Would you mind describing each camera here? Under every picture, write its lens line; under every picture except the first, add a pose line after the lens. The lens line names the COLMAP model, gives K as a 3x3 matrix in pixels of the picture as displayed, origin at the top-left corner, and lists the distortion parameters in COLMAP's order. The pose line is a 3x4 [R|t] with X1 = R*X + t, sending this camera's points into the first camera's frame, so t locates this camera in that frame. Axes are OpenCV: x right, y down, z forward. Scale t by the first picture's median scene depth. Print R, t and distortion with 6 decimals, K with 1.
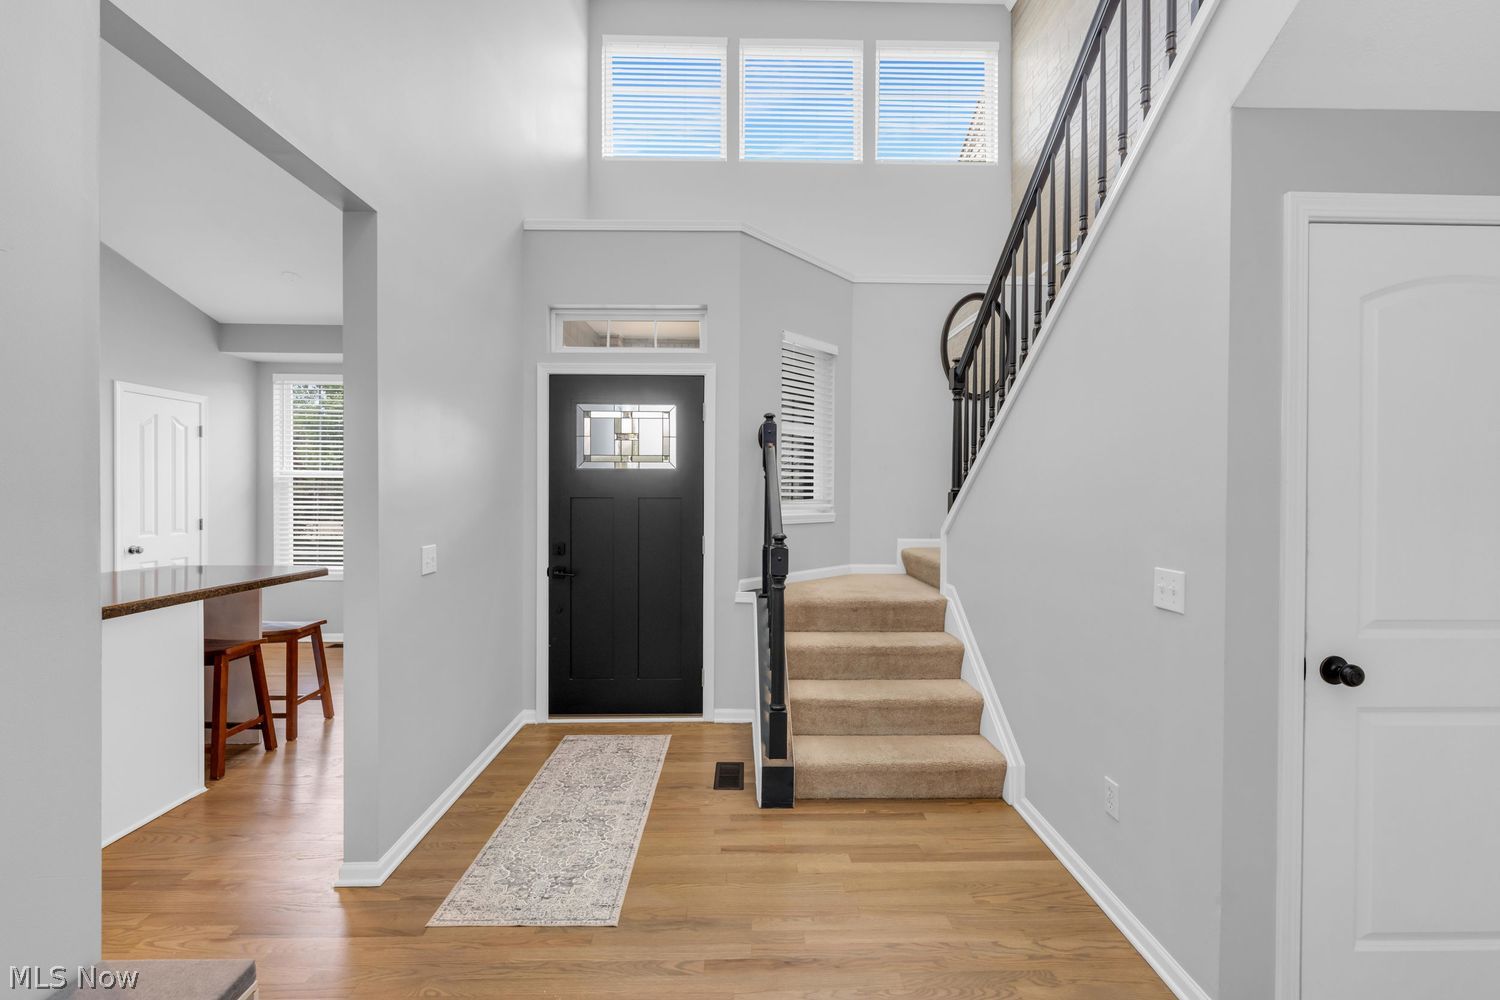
lens RADIAL K [[619.9, 0, 750.4], [0, 619.9, 494.3], [0, 0, 1]] dist [0.012480, 0.000025]
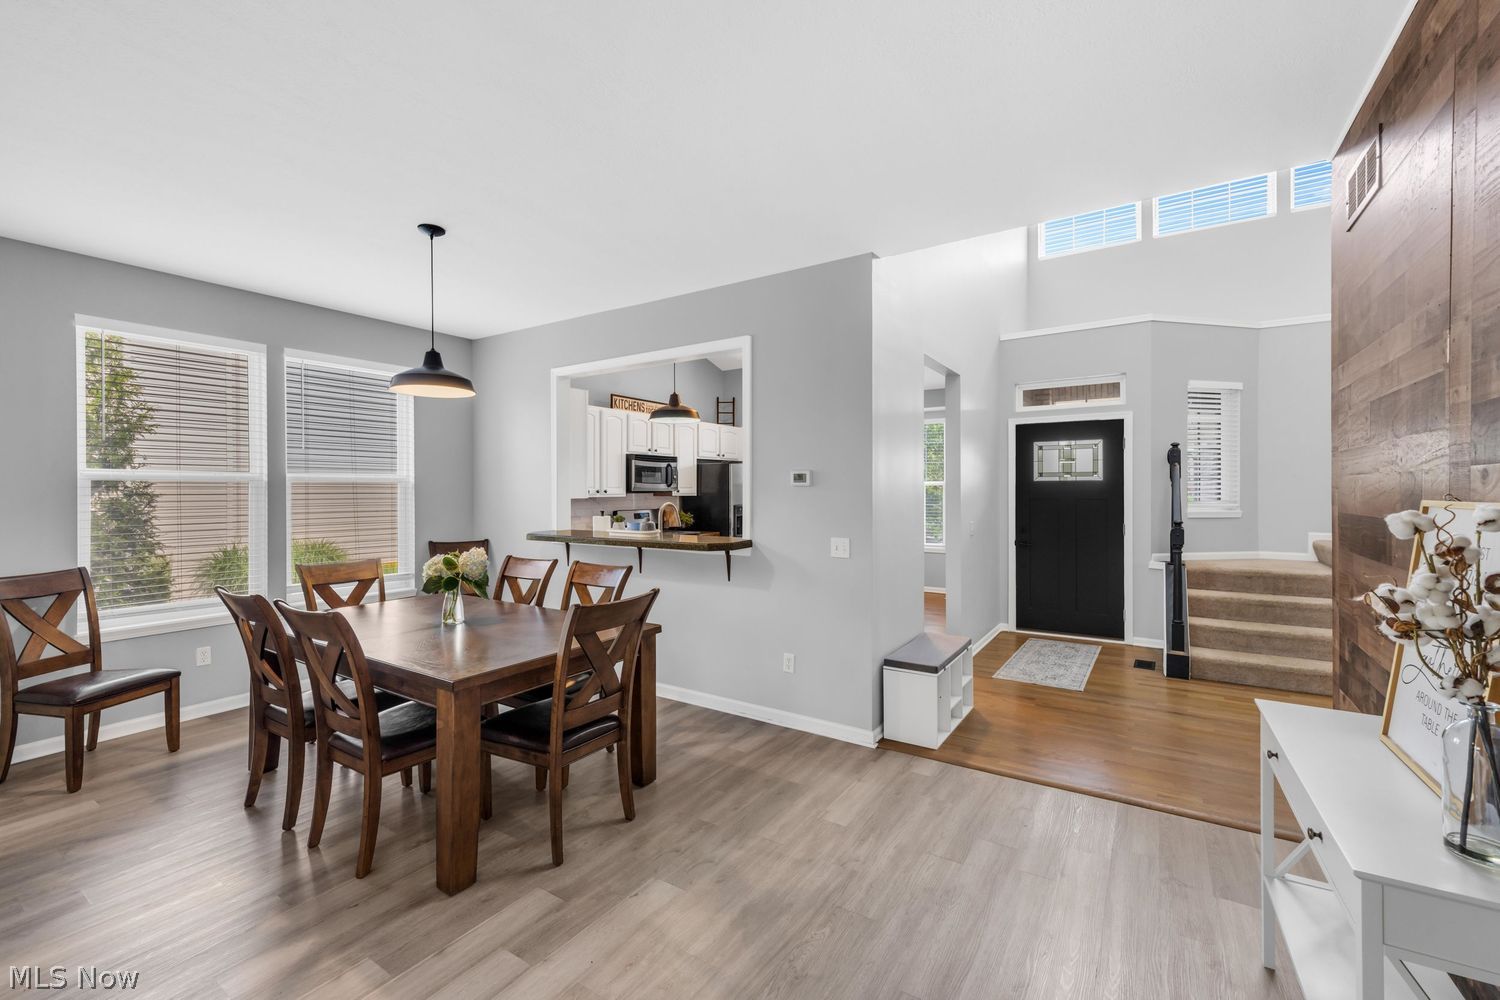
lens RADIAL K [[619.9, 0, 745.5], [0, 619.9, 490.6], [0, 0, 1]] dist [0.012480, 0.000025]
pose [[0.821223, -0.003980, -0.570594, 0.037085], [-0.000001, 0.999976, -0.006976, -0.003741], [0.570608, 0.005730, 0.821203, -0.829356]]
